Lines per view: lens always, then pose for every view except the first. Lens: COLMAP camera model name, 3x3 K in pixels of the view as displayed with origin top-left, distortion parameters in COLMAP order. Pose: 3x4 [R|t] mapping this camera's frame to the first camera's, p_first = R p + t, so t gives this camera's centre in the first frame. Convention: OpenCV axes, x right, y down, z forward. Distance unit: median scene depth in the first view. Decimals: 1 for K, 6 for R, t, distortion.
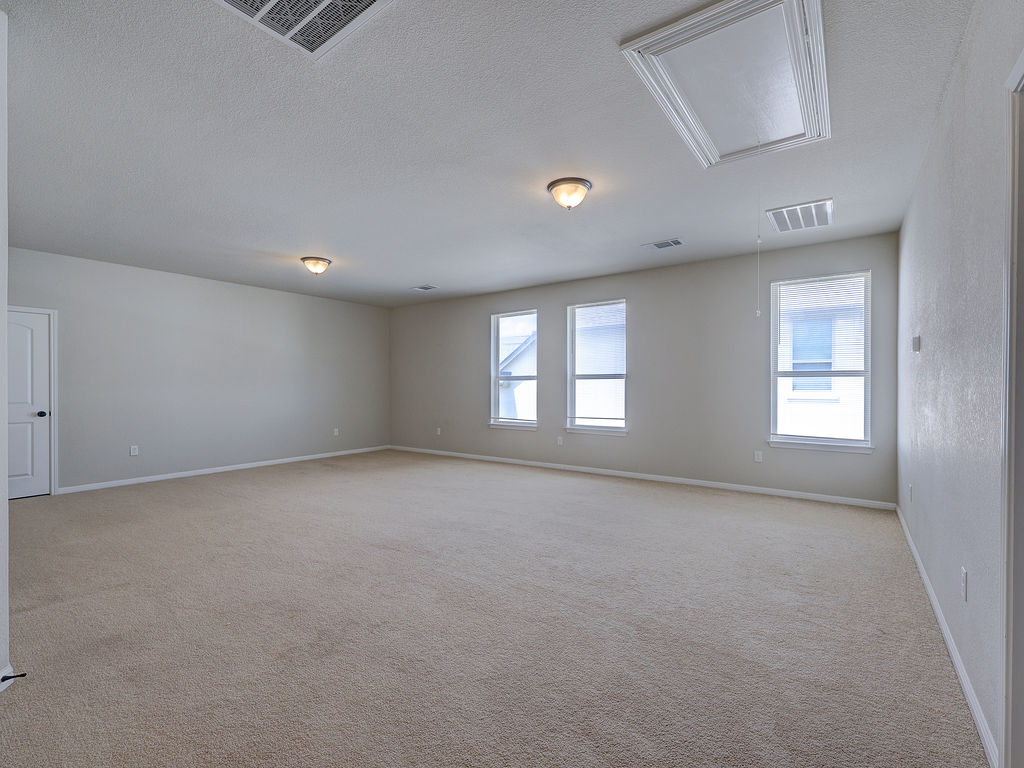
lens RADIAL K [[461.1, 0, 510.9], [0, 461.1, 387.1], [0, 0, 1]] dist [0.000423, -0.000209]
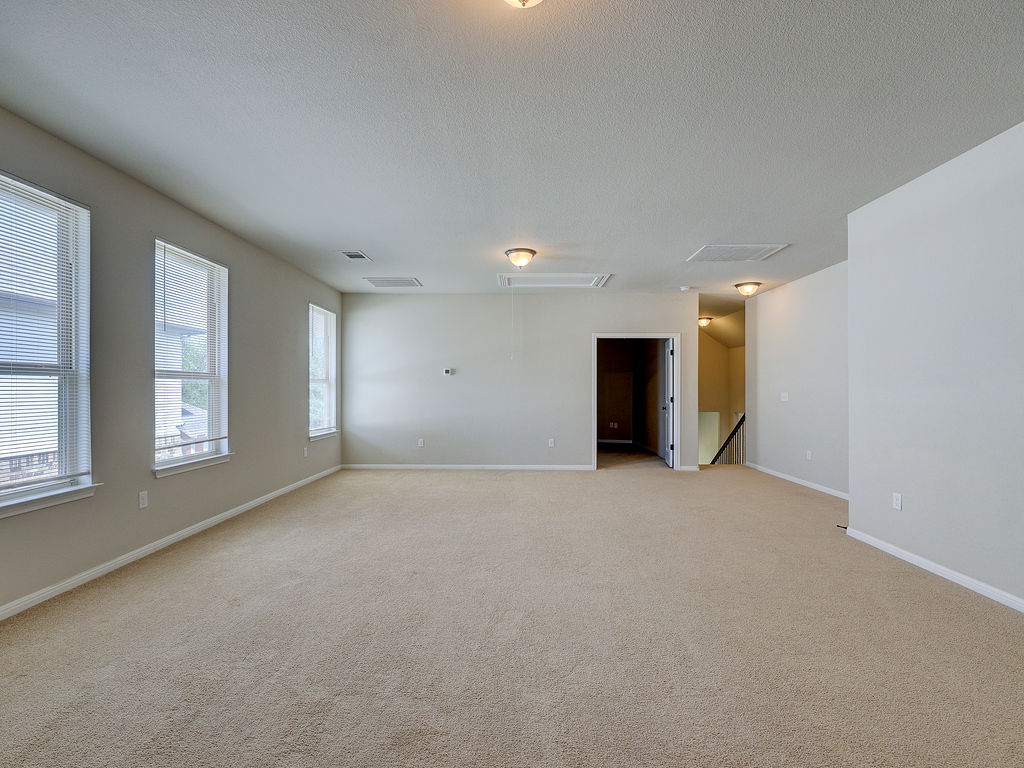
lens RADIAL K [[461.1, 0, 510.9], [0, 461.1, 387.1], [0, 0, 1]] dist [0.000423, -0.000209]
pose [[-0.587456, -0.004591, 0.809243, -0.543439], [-0.003035, 0.999989, 0.003469, -0.008875], [-0.809251, -0.000418, -0.587463, 0.989527]]
